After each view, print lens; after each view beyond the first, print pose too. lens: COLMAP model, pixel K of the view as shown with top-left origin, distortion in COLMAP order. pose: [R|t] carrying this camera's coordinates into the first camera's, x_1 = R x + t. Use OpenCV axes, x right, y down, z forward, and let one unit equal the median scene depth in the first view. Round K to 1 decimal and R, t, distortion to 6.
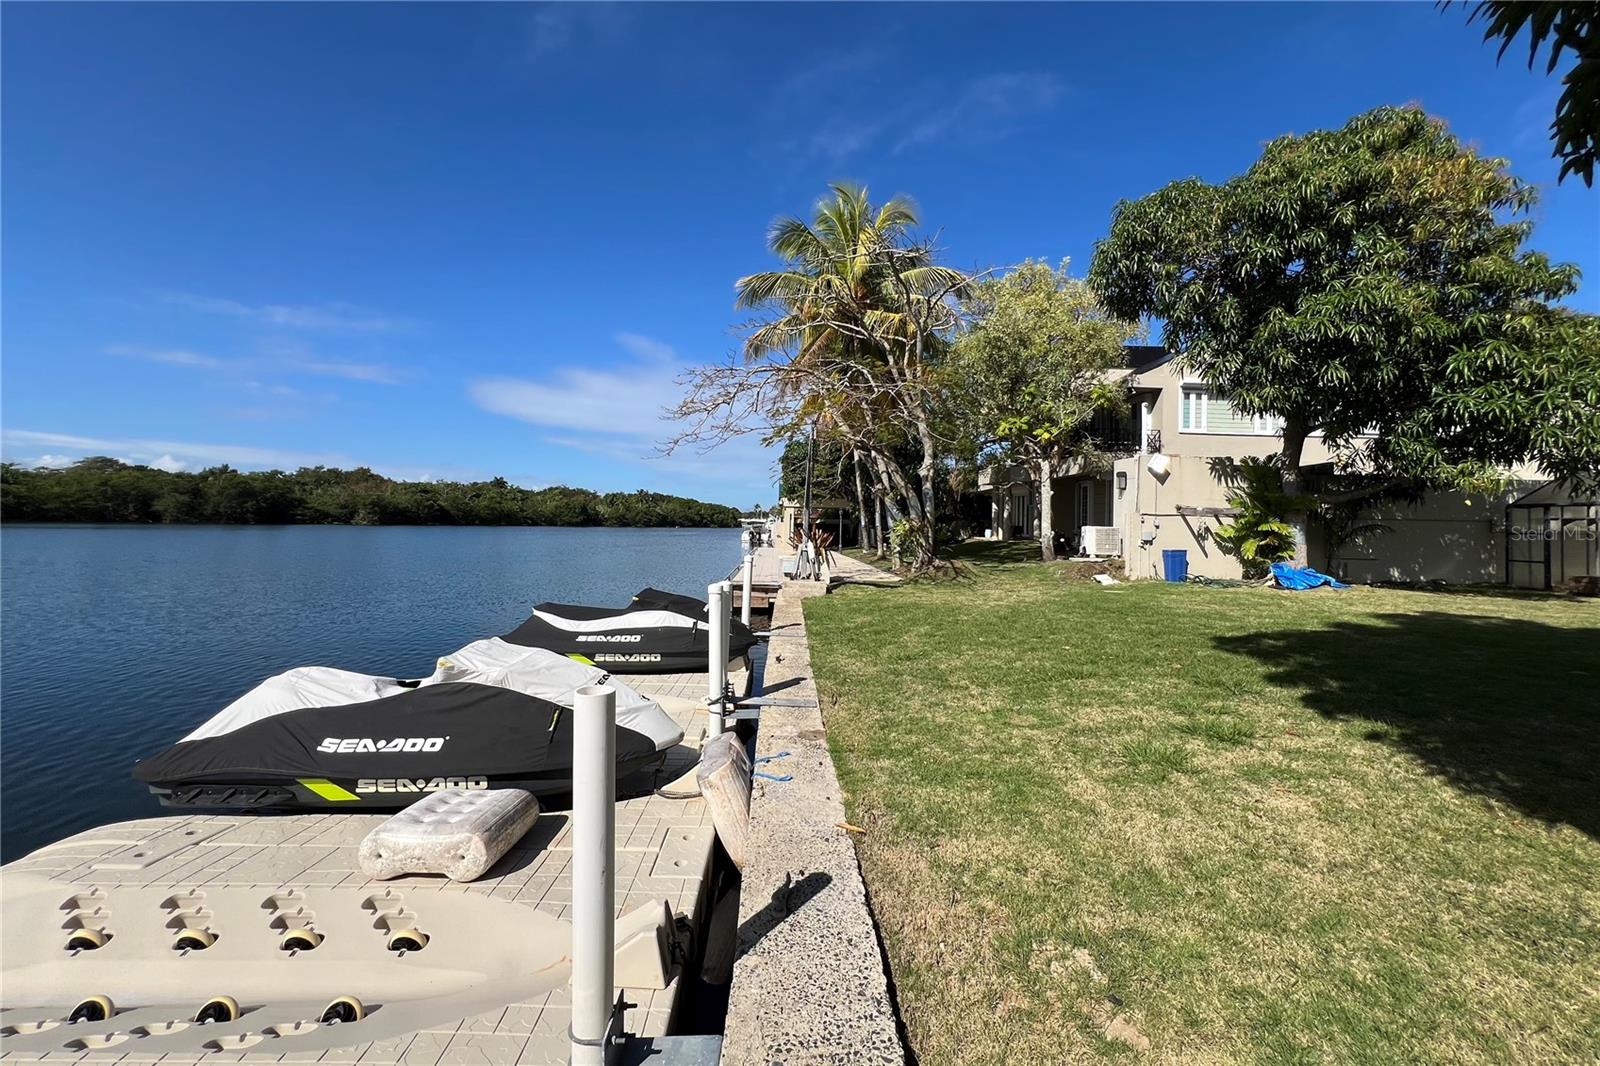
lens RADIAL K [[634.9, 0, 800.0], [0, 634.9, 533.0], [0, 0, 1]] dist [0.000795, 0.000070]
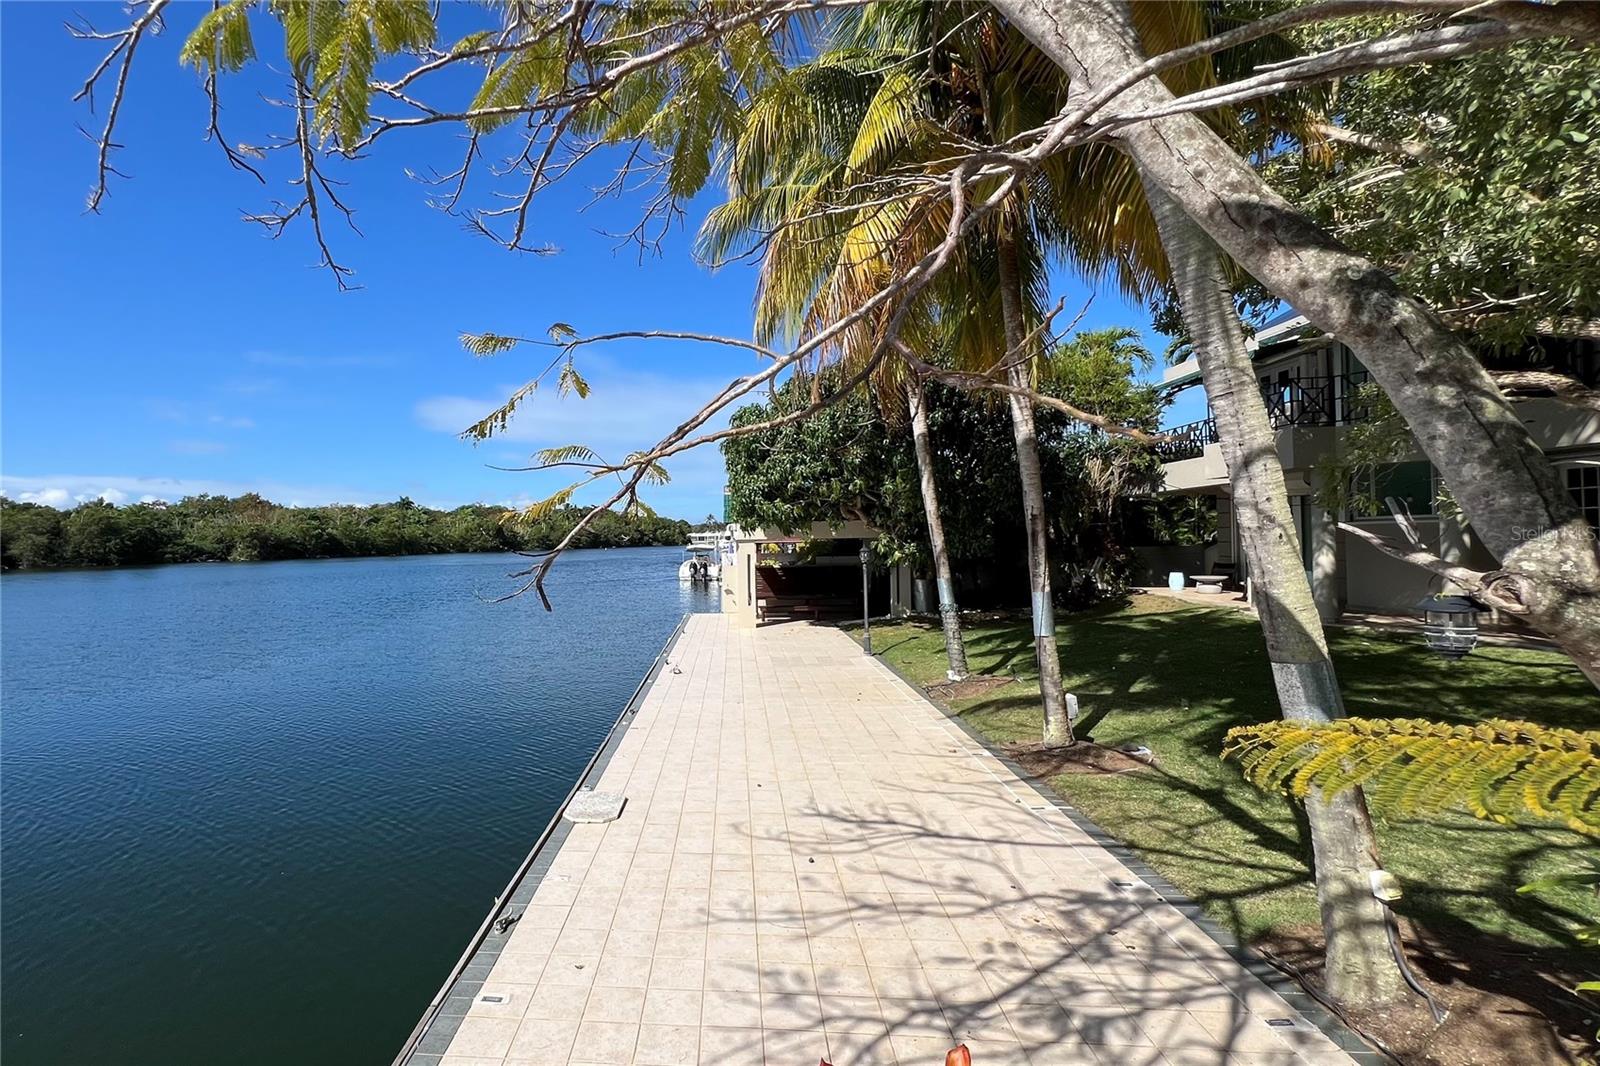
lens RADIAL K [[607.3, 0, 800.0], [0, 607.3, 533.0], [0, 0, 1]] dist [-0.001108, -0.000154]
pose [[0.996455, -0.055208, 0.063483, -0.001491], [0.055049, 0.998475, 0.004245, -0.013061], [-0.063621, -0.000736, 0.997974, 0.147911]]
